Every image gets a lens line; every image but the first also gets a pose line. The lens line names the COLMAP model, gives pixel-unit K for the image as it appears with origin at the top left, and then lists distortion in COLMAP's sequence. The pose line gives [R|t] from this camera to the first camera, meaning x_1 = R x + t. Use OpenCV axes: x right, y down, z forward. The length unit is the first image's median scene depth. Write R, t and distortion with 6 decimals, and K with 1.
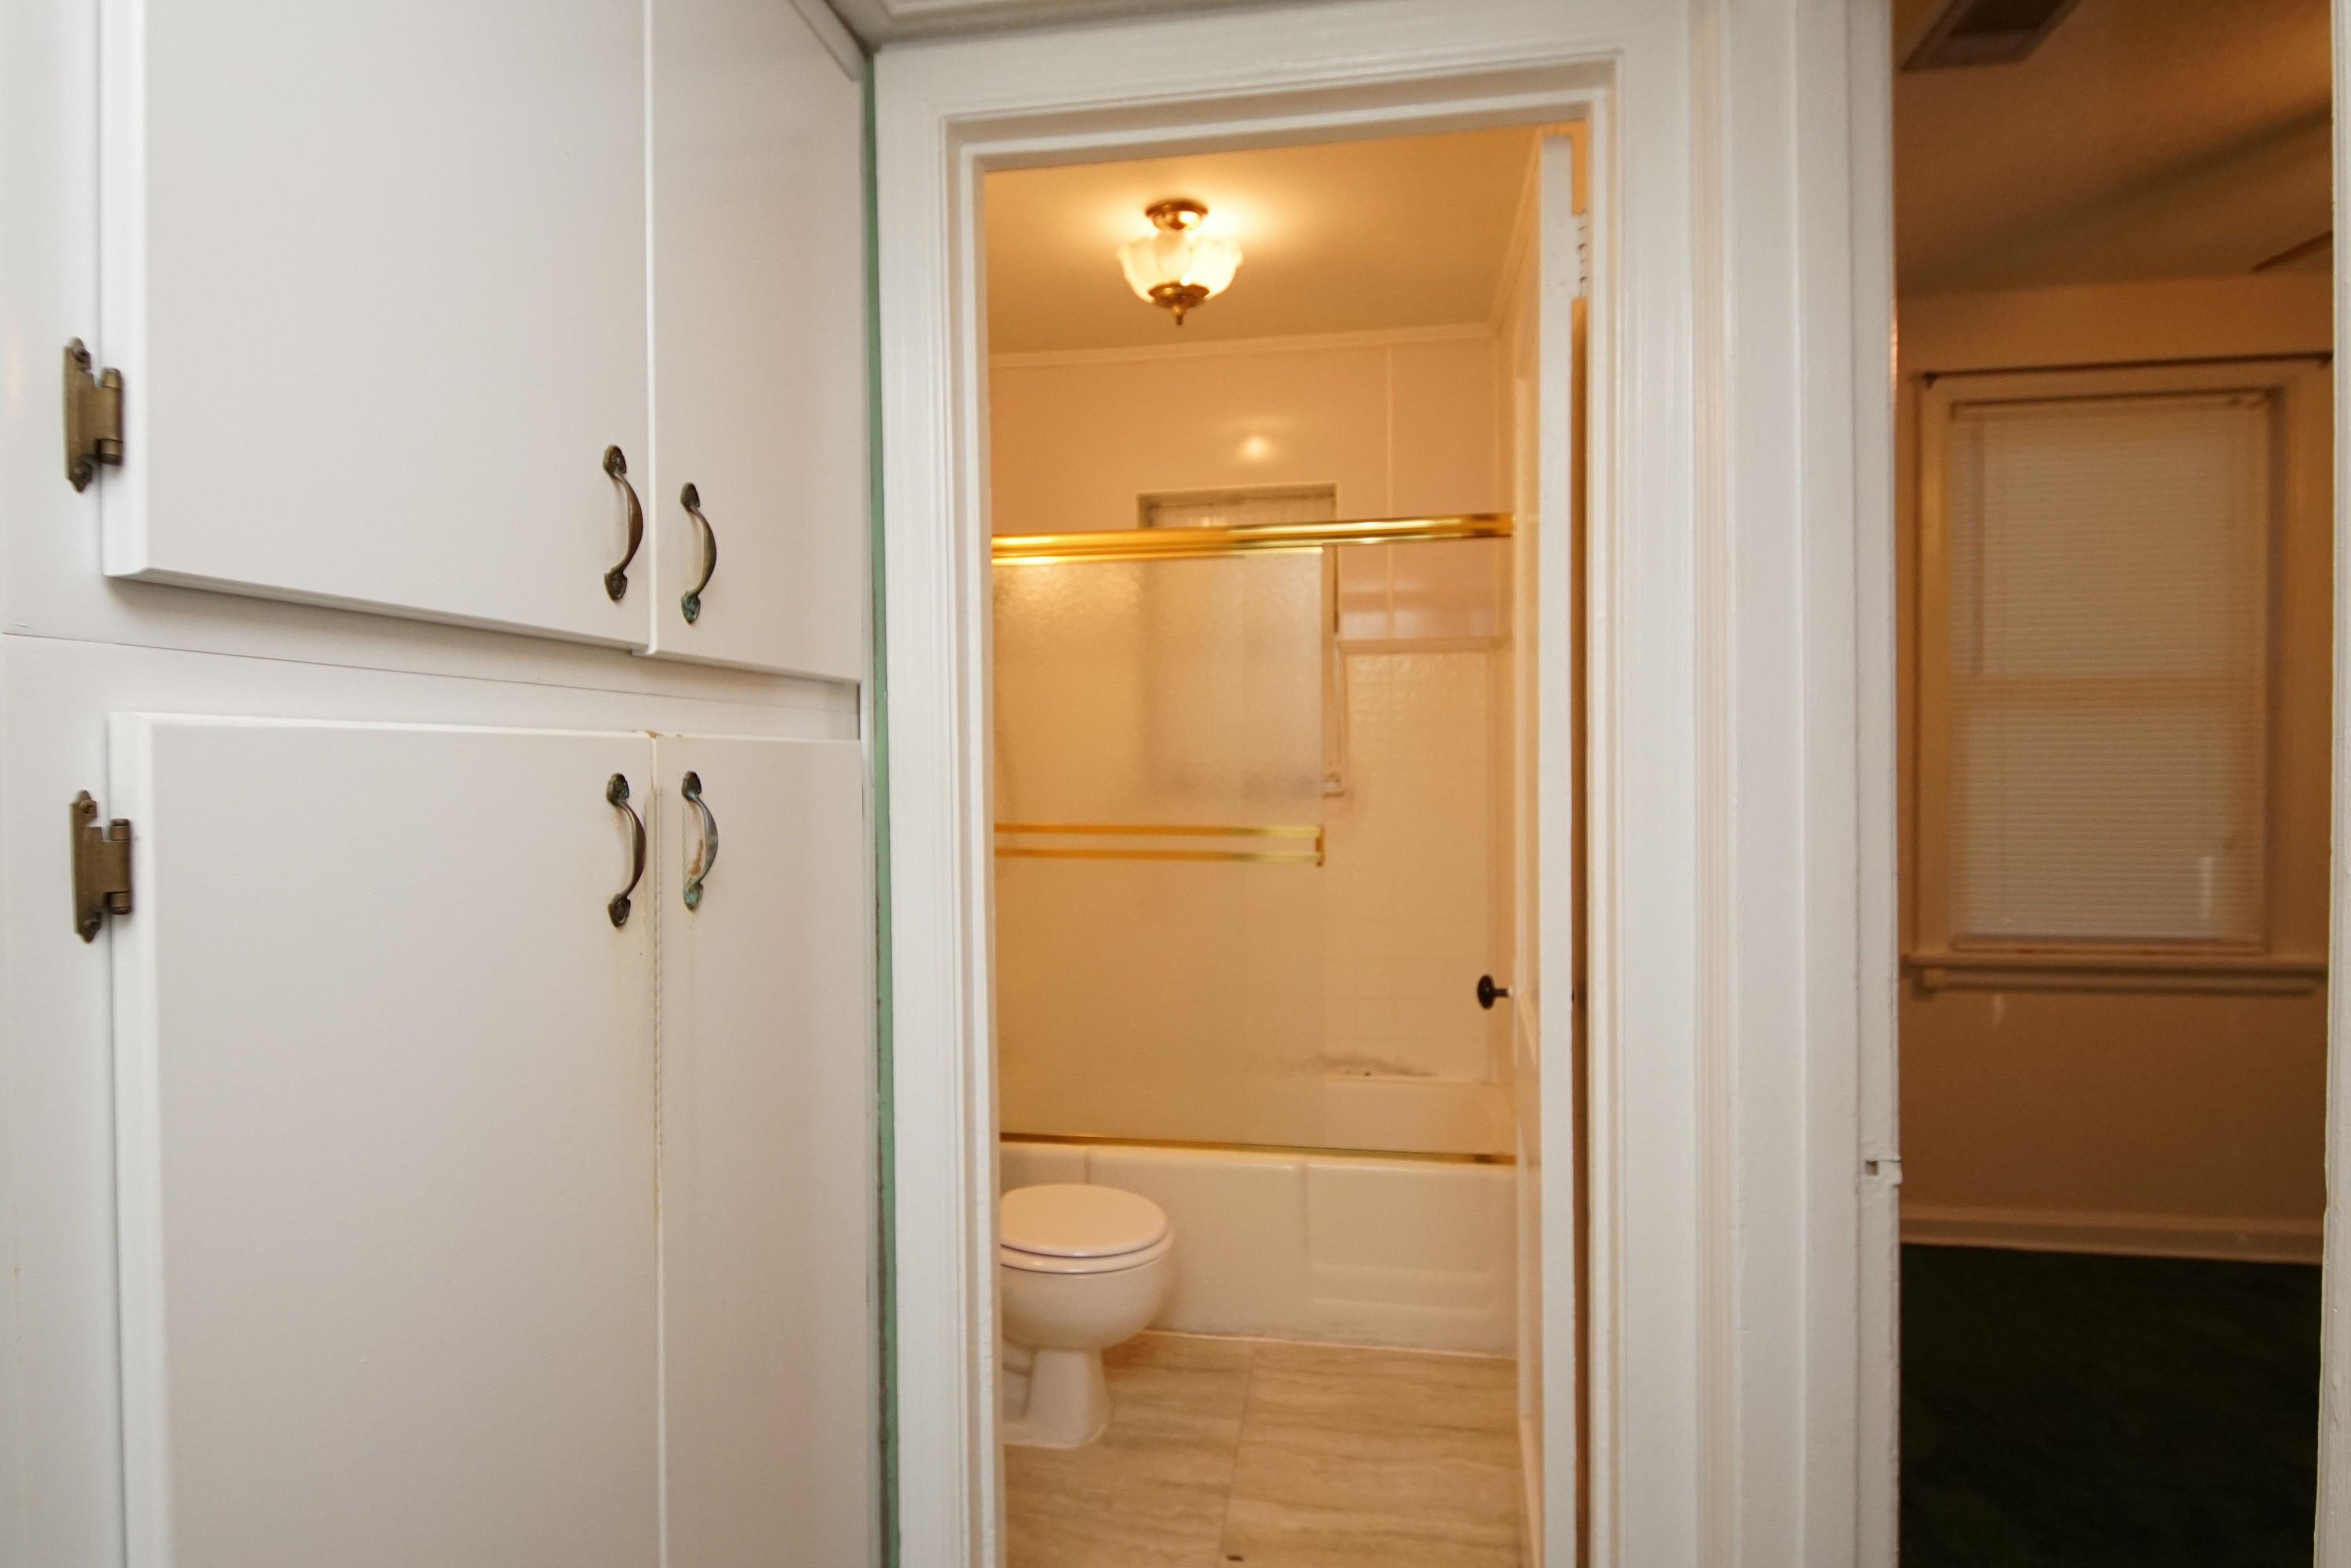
lens RADIAL K [[1265.6, 0, 1175.5], [0, 1265.6, 784.0], [0, 0, 1]] dist [0.030584, -0.024222]
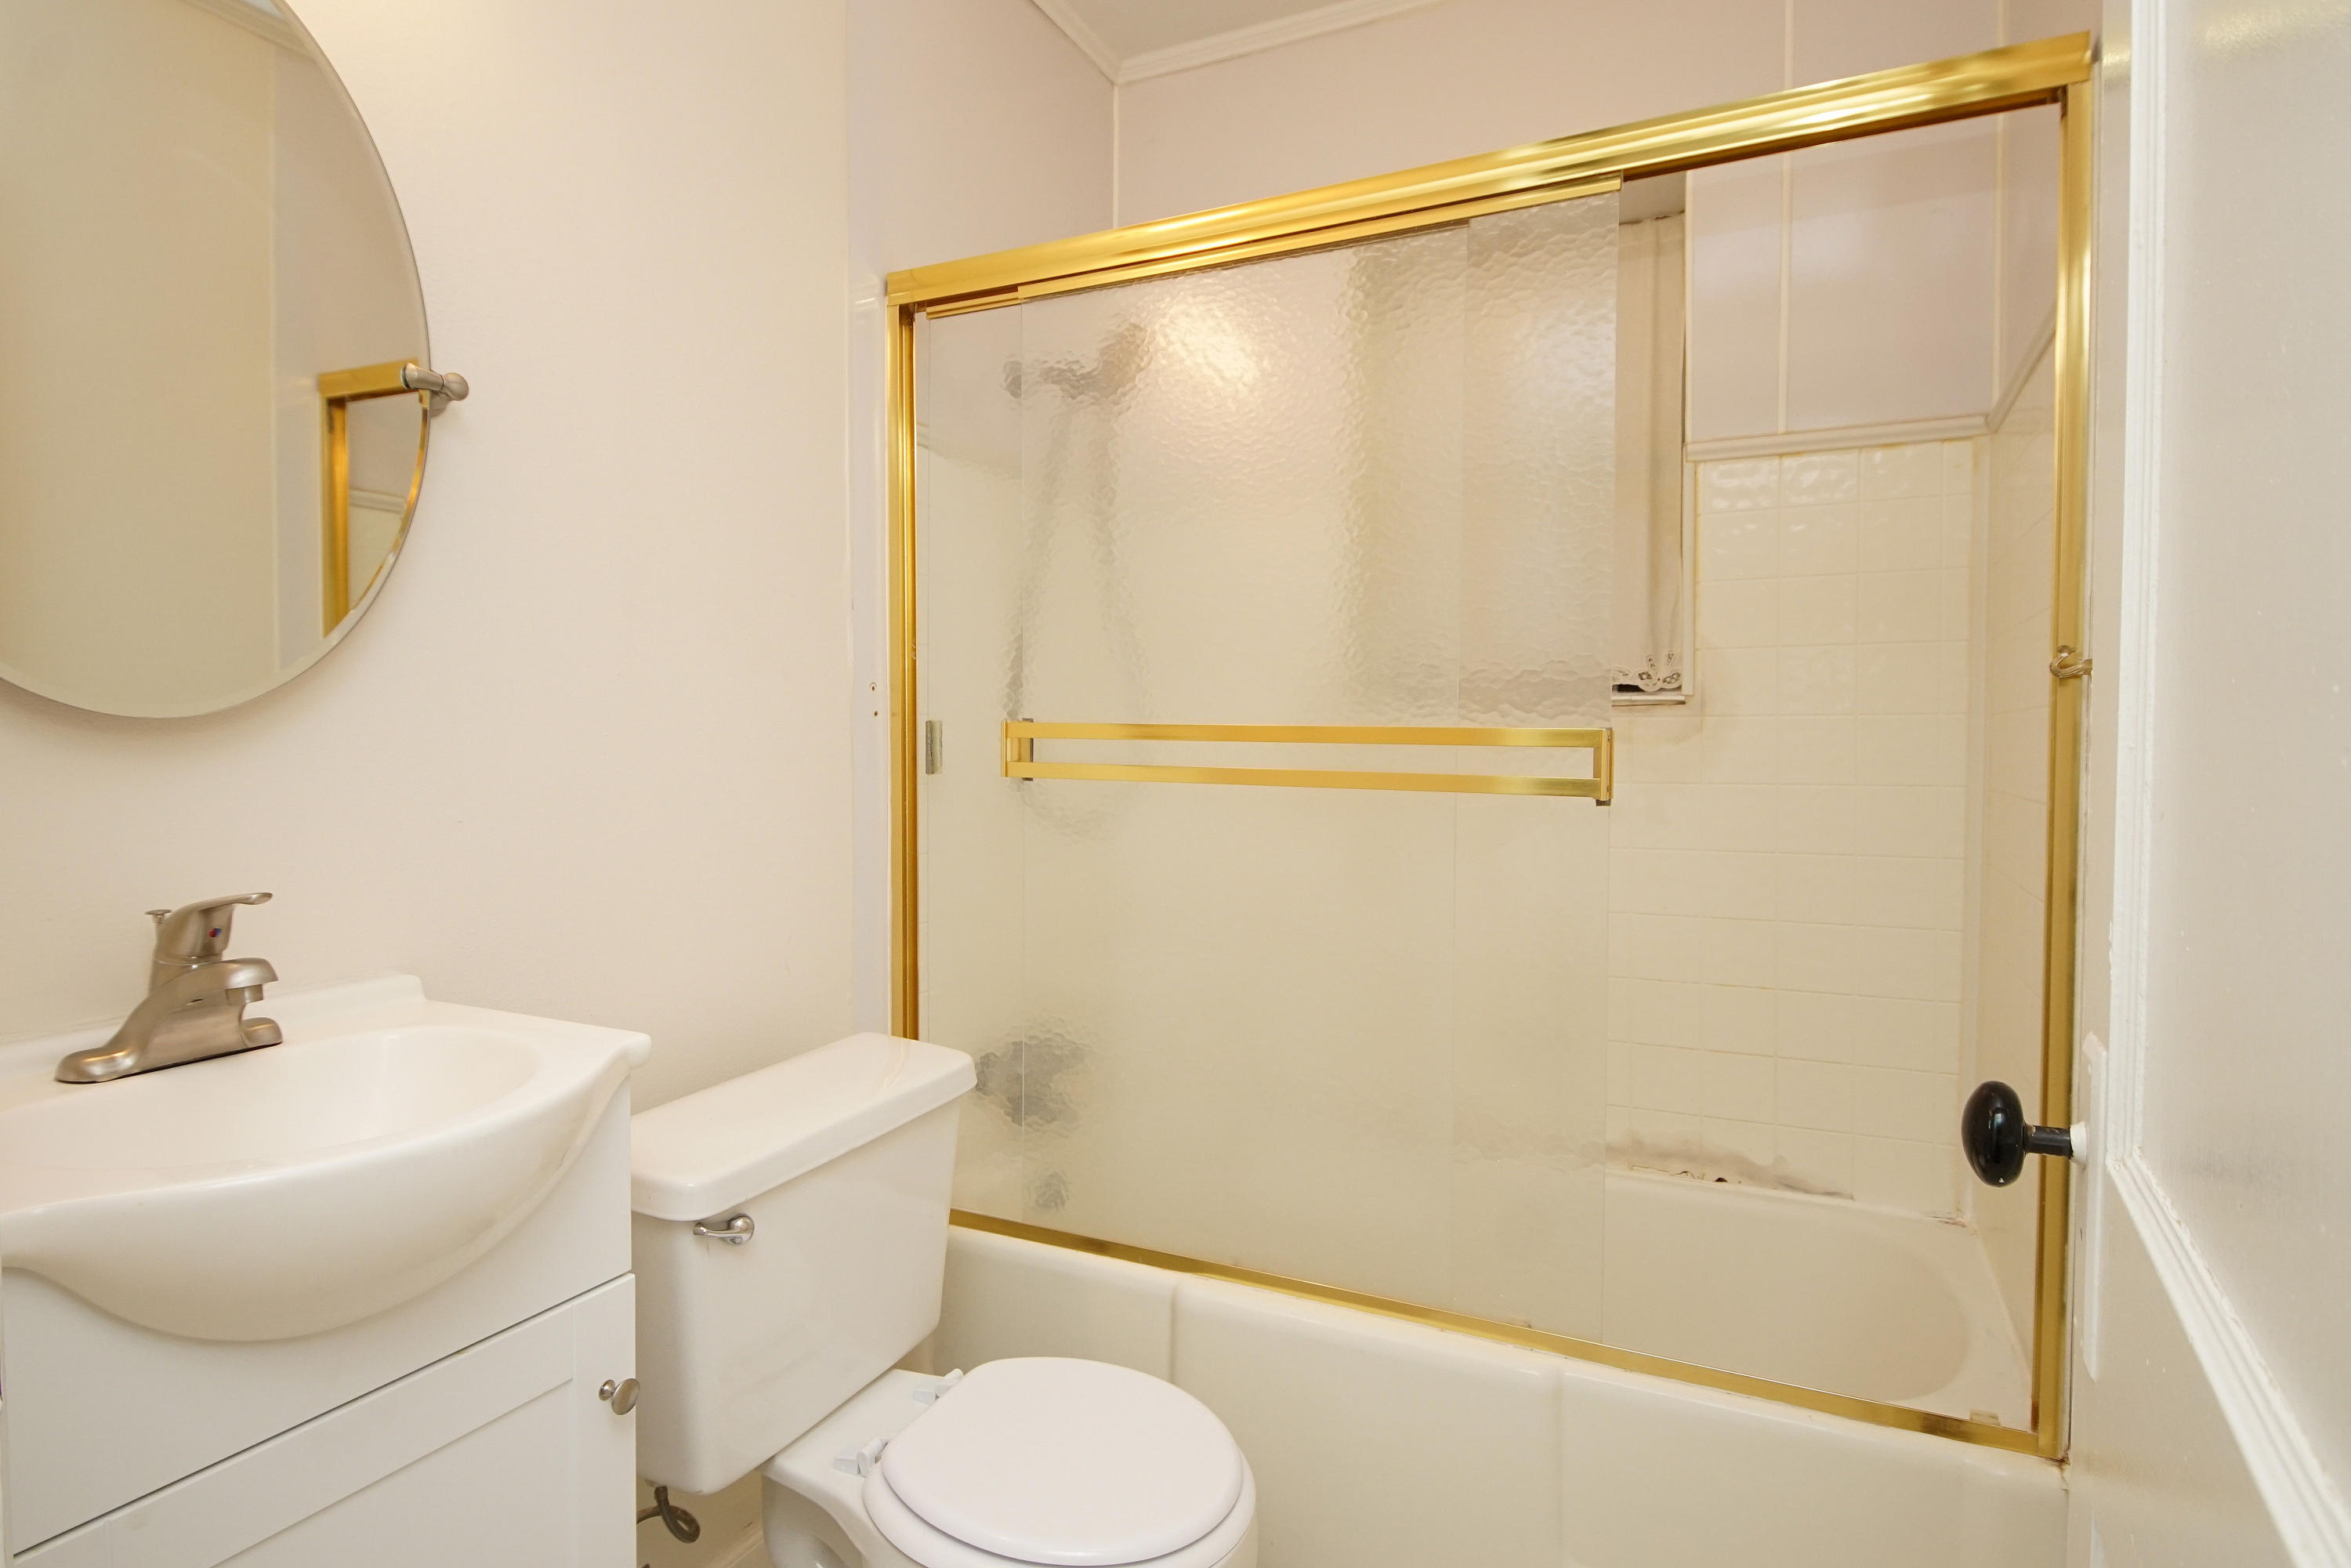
lens RADIAL K [[1265.6, 0, 1175.5], [0, 1265.6, 784.0], [0, 0, 1]] dist [0.030584, -0.024222]
pose [[0.955212, 0.022791, -0.295042, 0.105740], [-0.020096, 0.999724, 0.012161, 0.056660], [0.295238, -0.005687, 0.955407, 0.478269]]
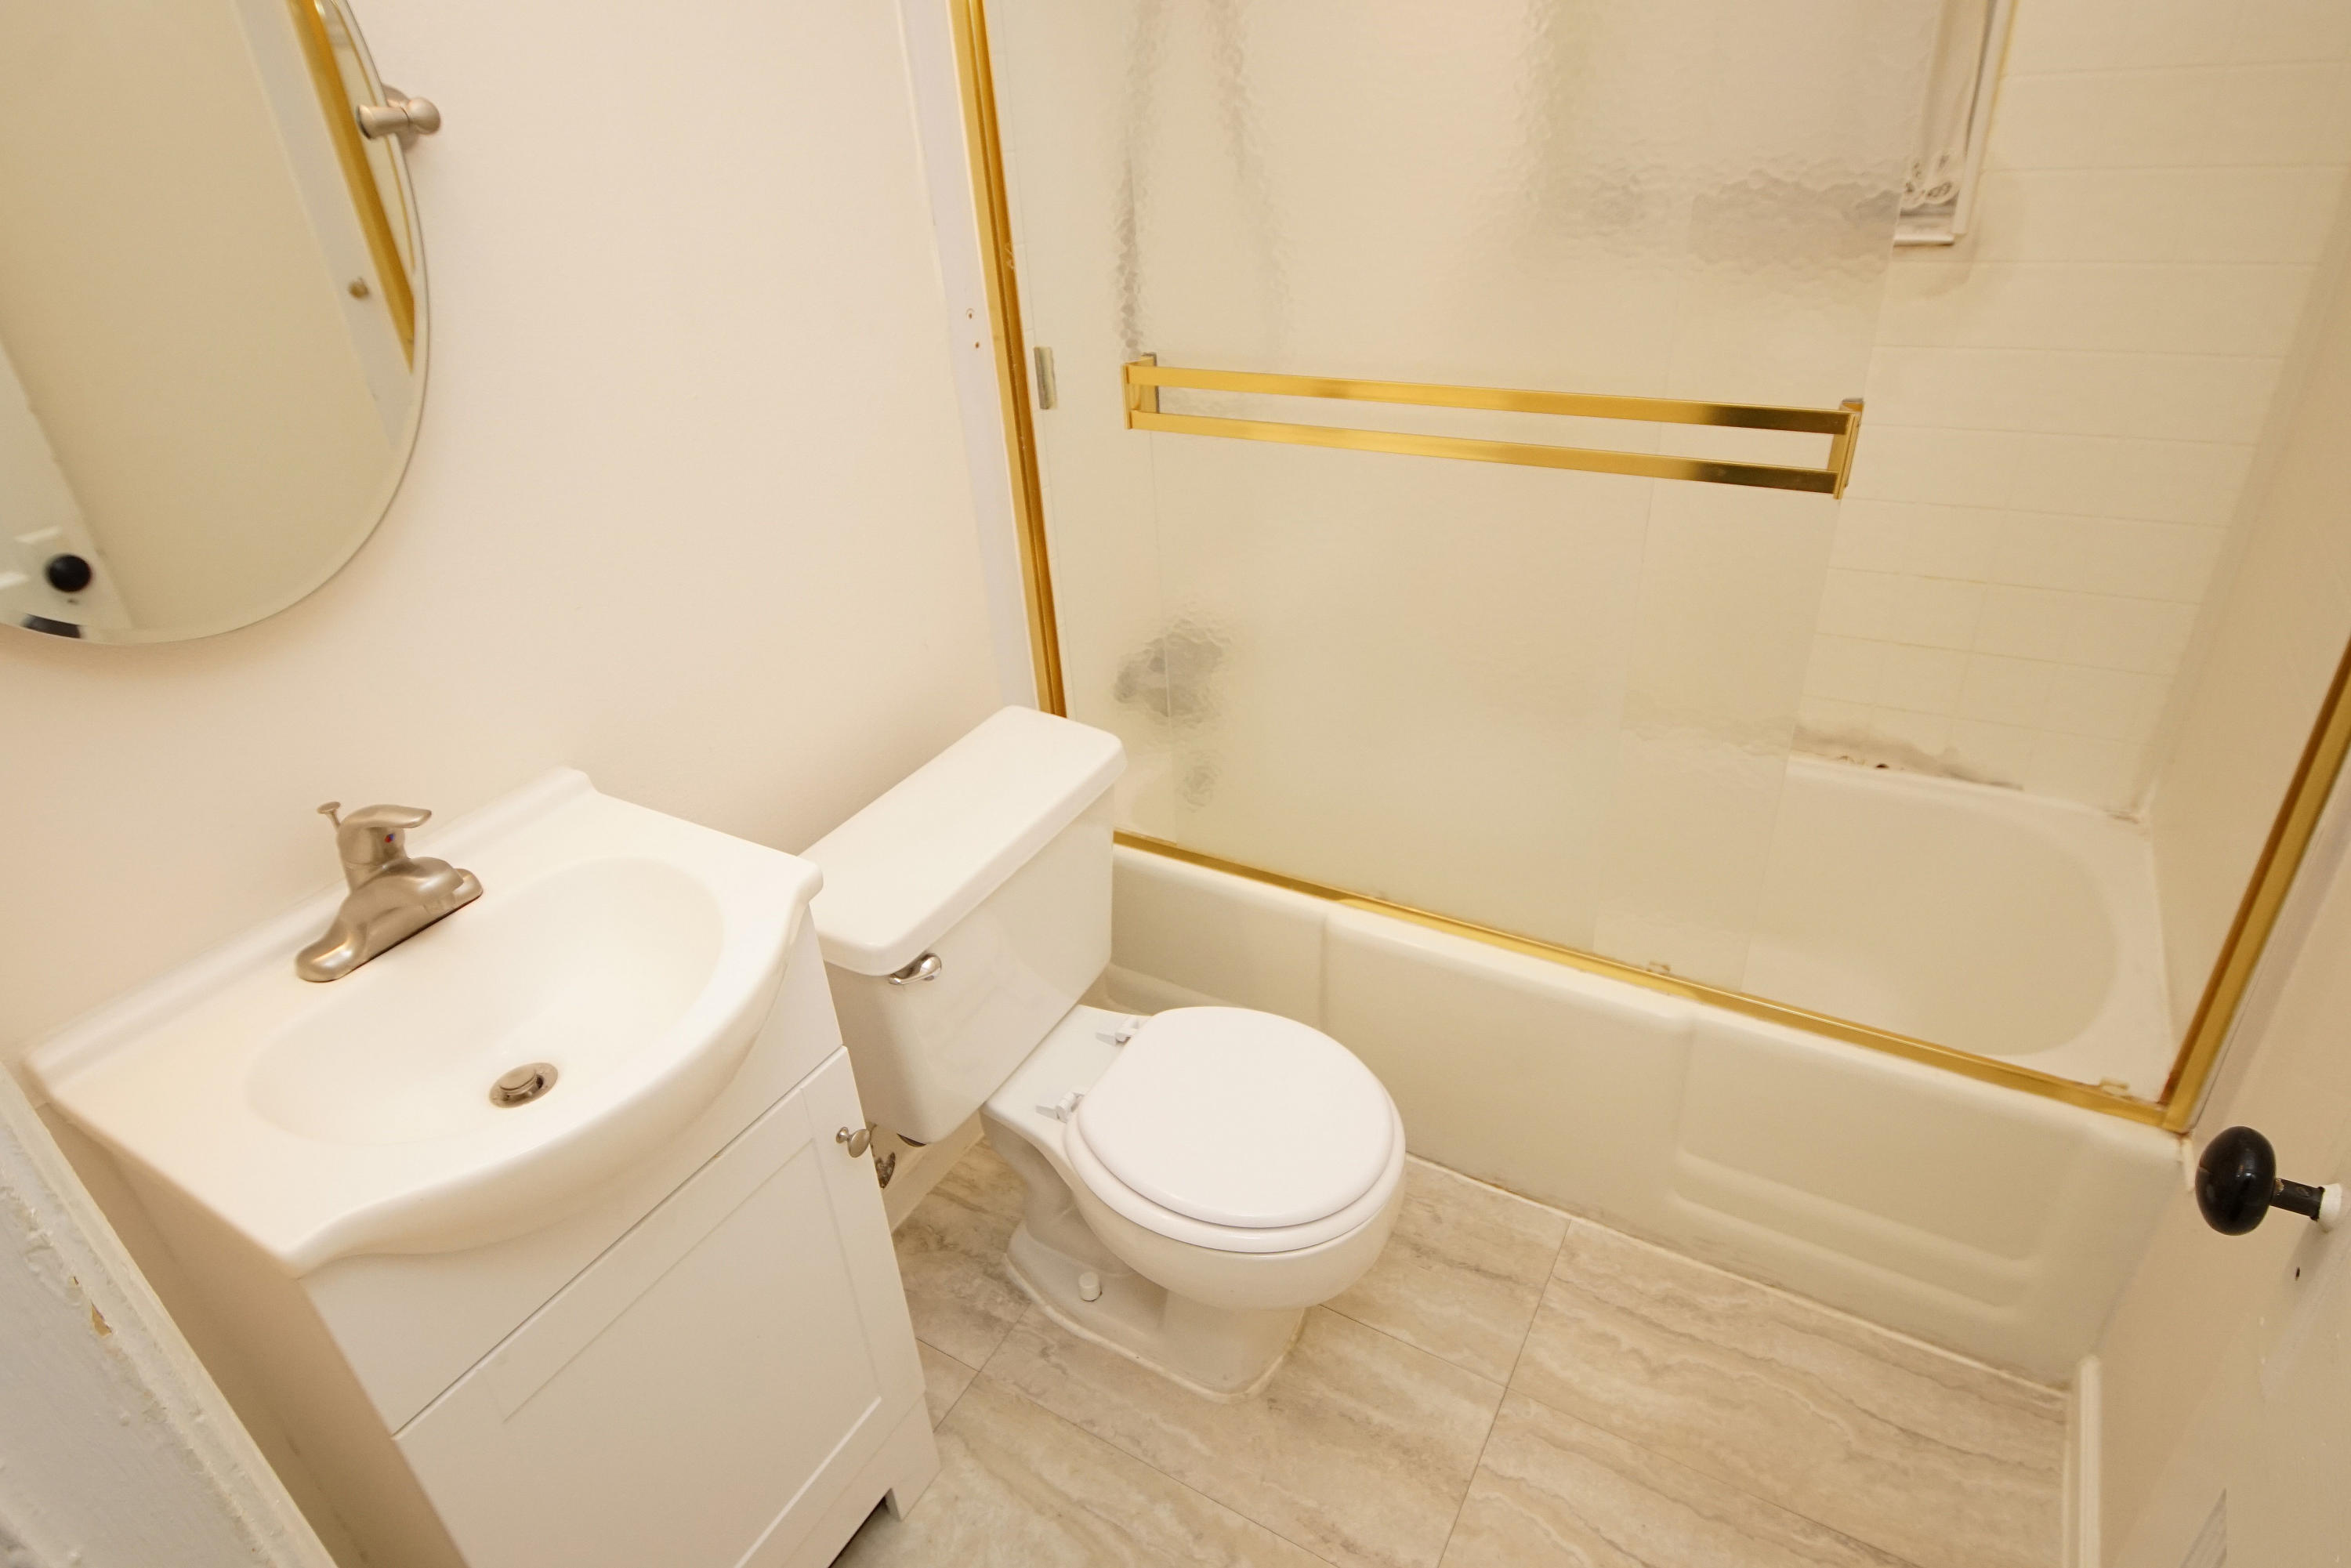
lens RADIAL K [[1265.6, 0, 1175.5], [0, 1265.6, 784.0], [0, 0, 1]] dist [0.030584, -0.024222]
pose [[0.926955, 0.141345, -0.347528, 0.074672], [0.041968, 0.881436, 0.470435, -0.065773], [0.372817, -0.450657, 0.811120, 0.536576]]
